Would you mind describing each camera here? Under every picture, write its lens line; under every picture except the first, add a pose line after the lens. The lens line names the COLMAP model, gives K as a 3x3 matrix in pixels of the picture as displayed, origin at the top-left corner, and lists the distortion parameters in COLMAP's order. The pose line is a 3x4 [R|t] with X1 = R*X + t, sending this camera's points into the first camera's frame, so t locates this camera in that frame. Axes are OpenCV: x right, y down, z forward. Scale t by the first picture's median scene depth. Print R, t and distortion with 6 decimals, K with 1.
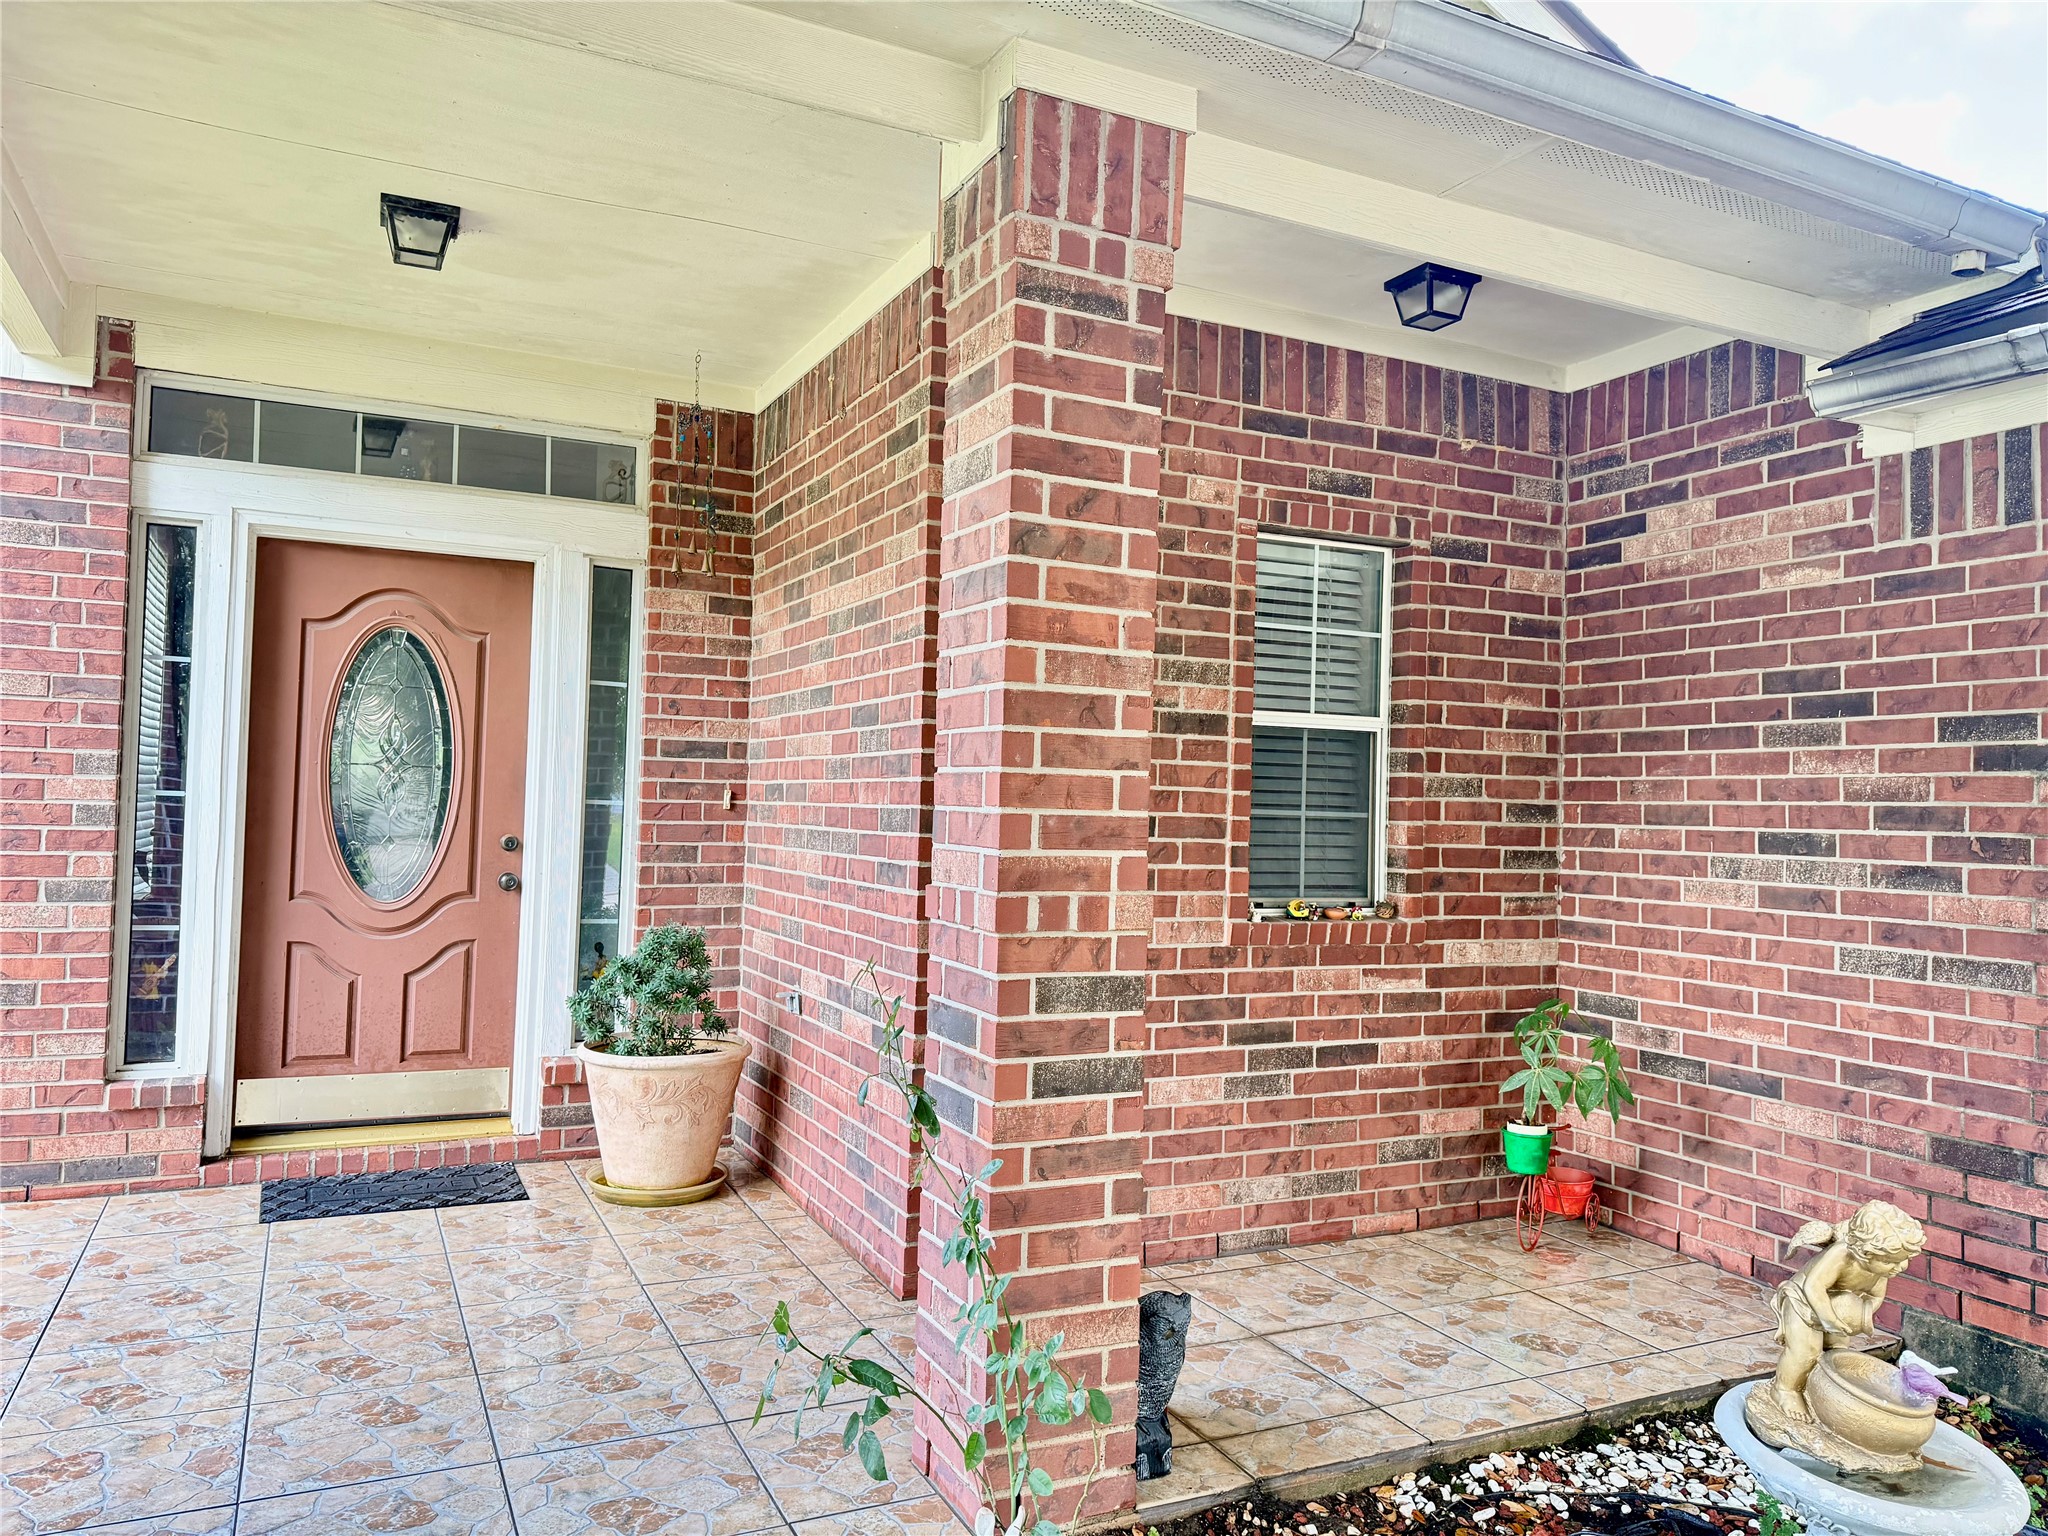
lens RADIAL K [[1421.1, 0, 1024.0], [0, 1421.1, 768.0], [0, 0, 1]] dist [0.139618, -0.212319]
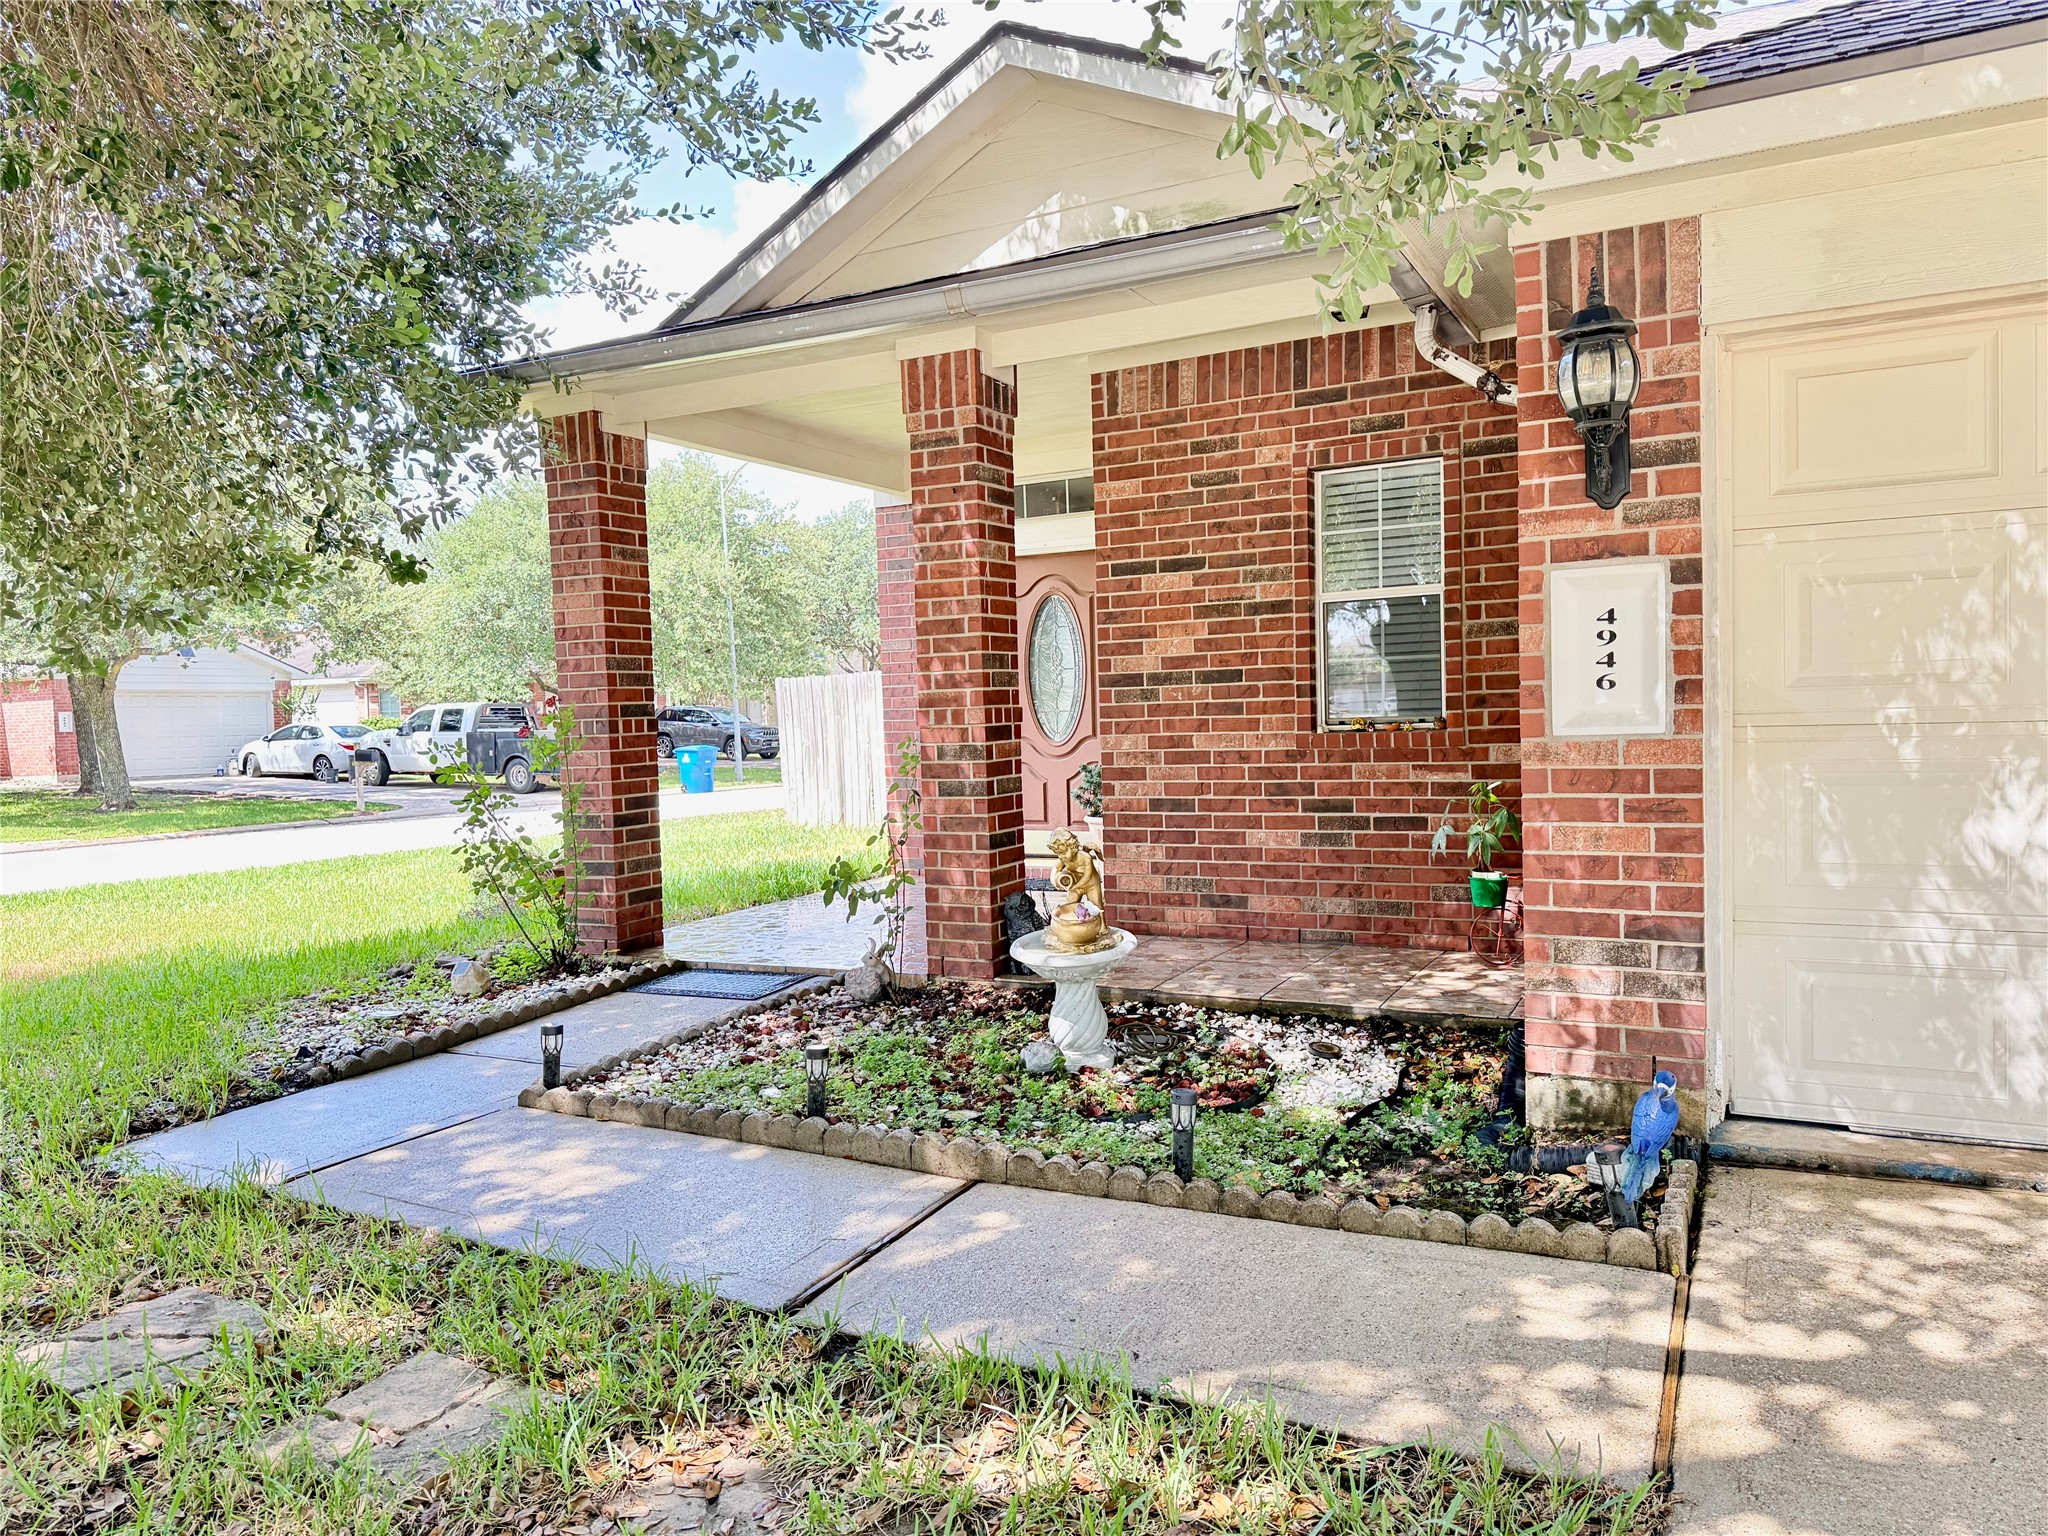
lens RADIAL K [[1421.1, 0, 1024.0], [0, 1421.1, 768.0], [0, 0, 1]] dist [0.139618, -0.212319]
pose [[0.595246, -0.014778, -0.803408, 1.194618], [0.069329, 0.997047, 0.033026, 0.072568], [0.800547, -0.075358, 0.594513, -0.158934]]
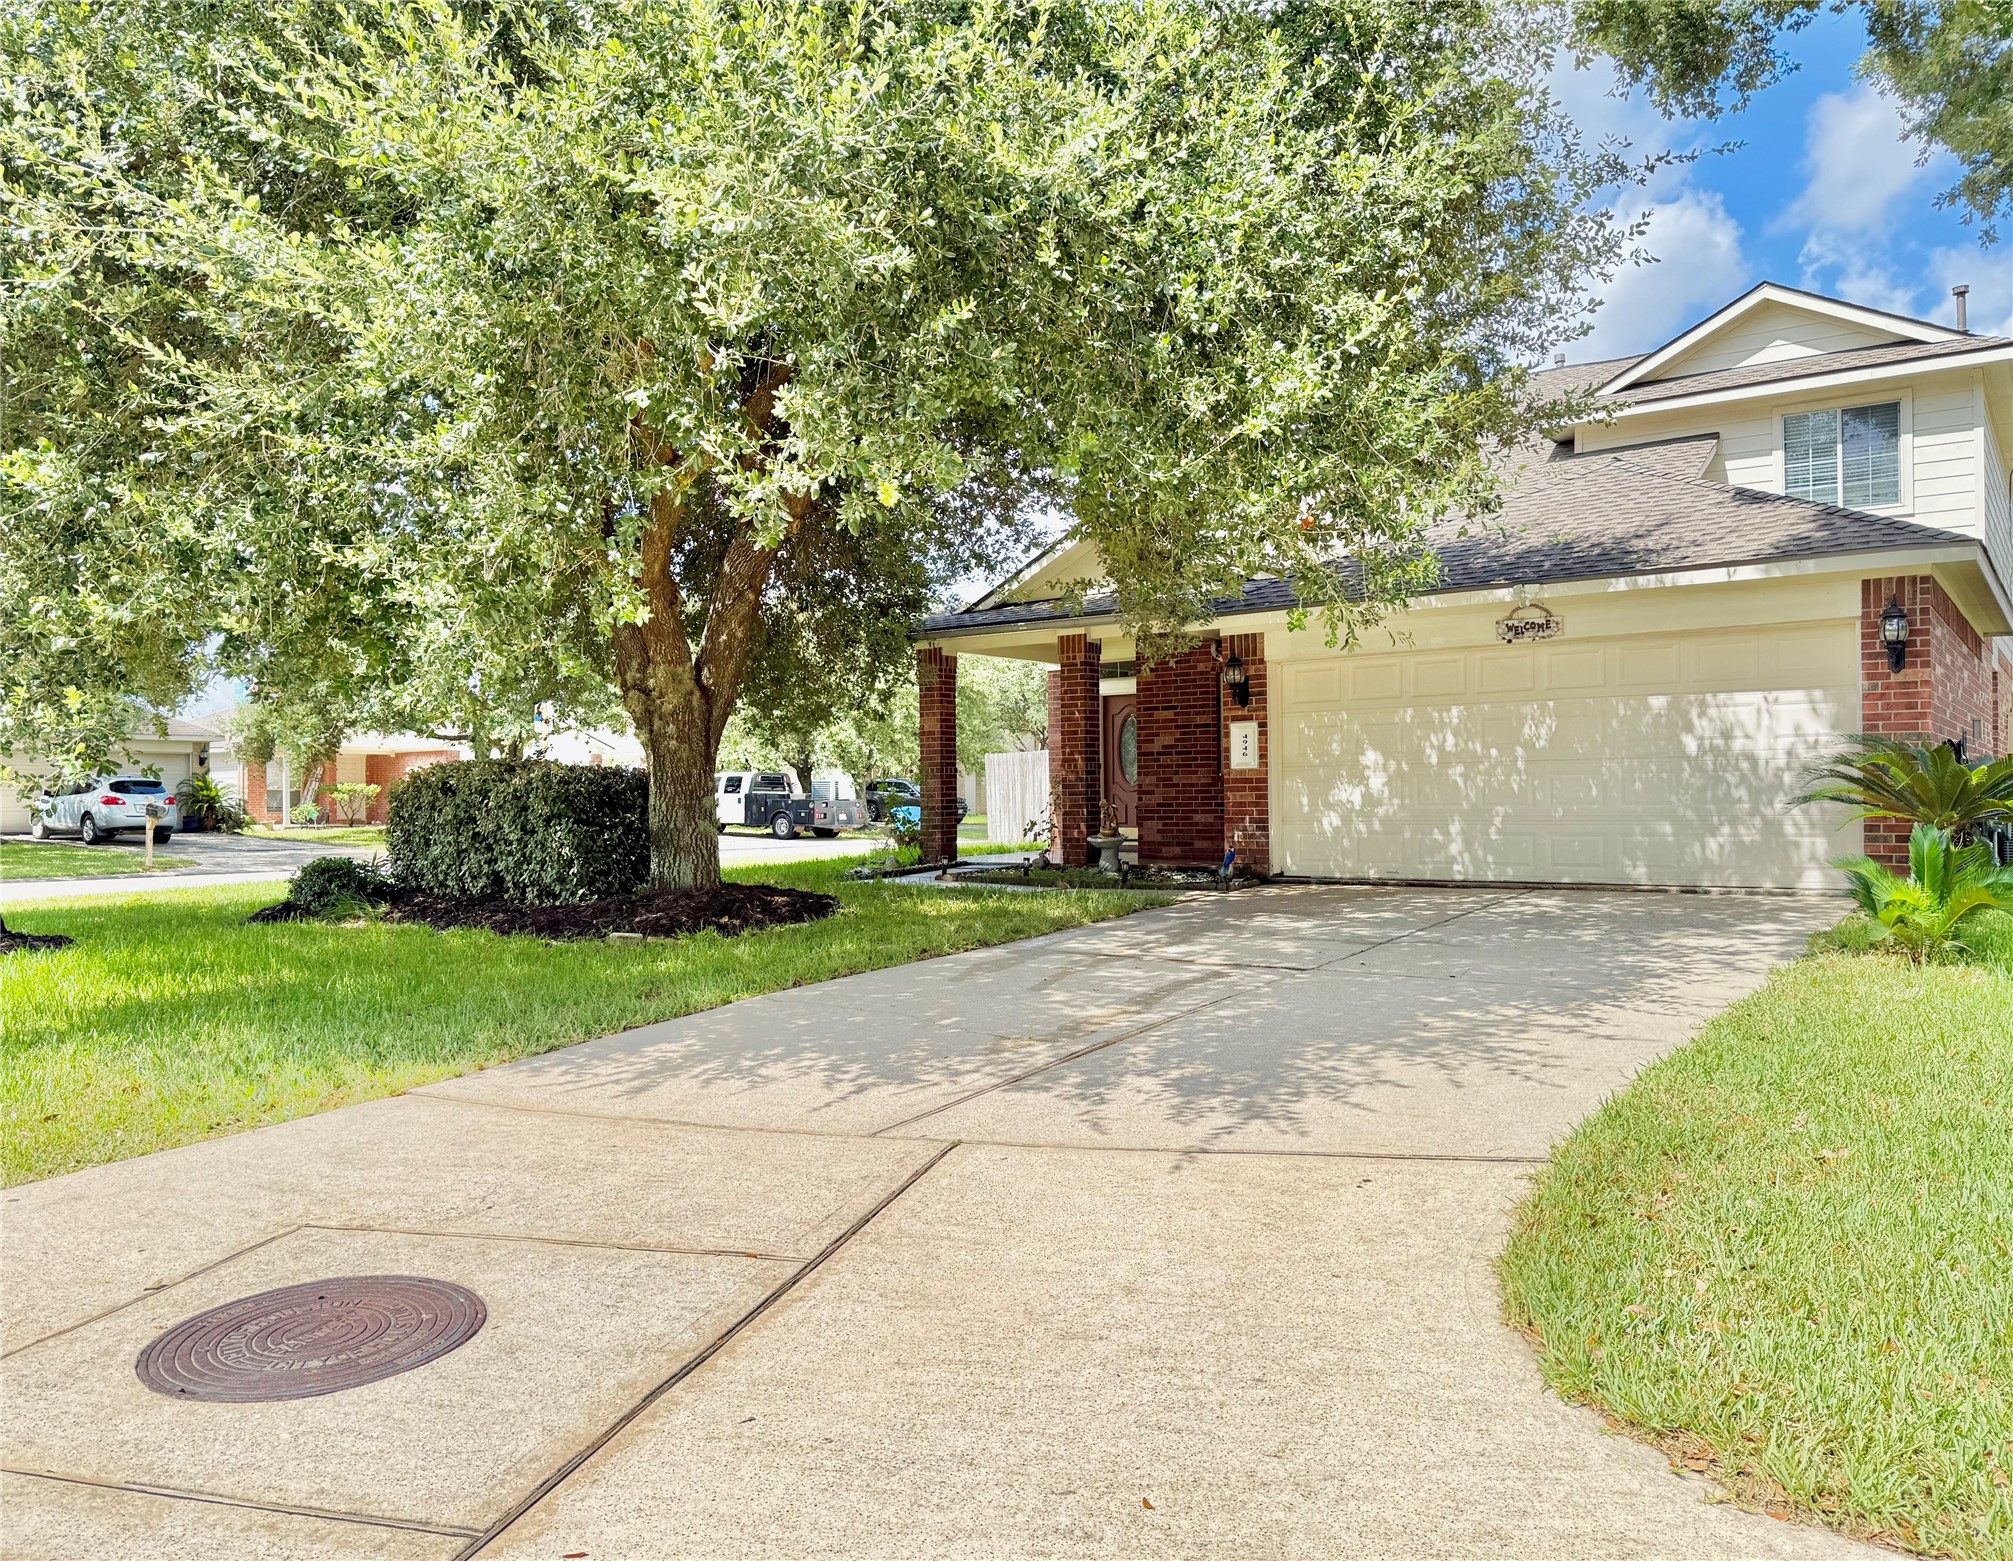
lens RADIAL K [[1494.9, 0, 955.4], [0, 1494.9, 783.2], [0, 0, 1]] dist [0.078134, -0.111992]
pose [[0.458274, -0.044373, -0.887702, 3.413702], [0.049187, 0.998489, -0.024519, 0.191322], [0.887449, -0.032427, 0.459764, -1.488856]]
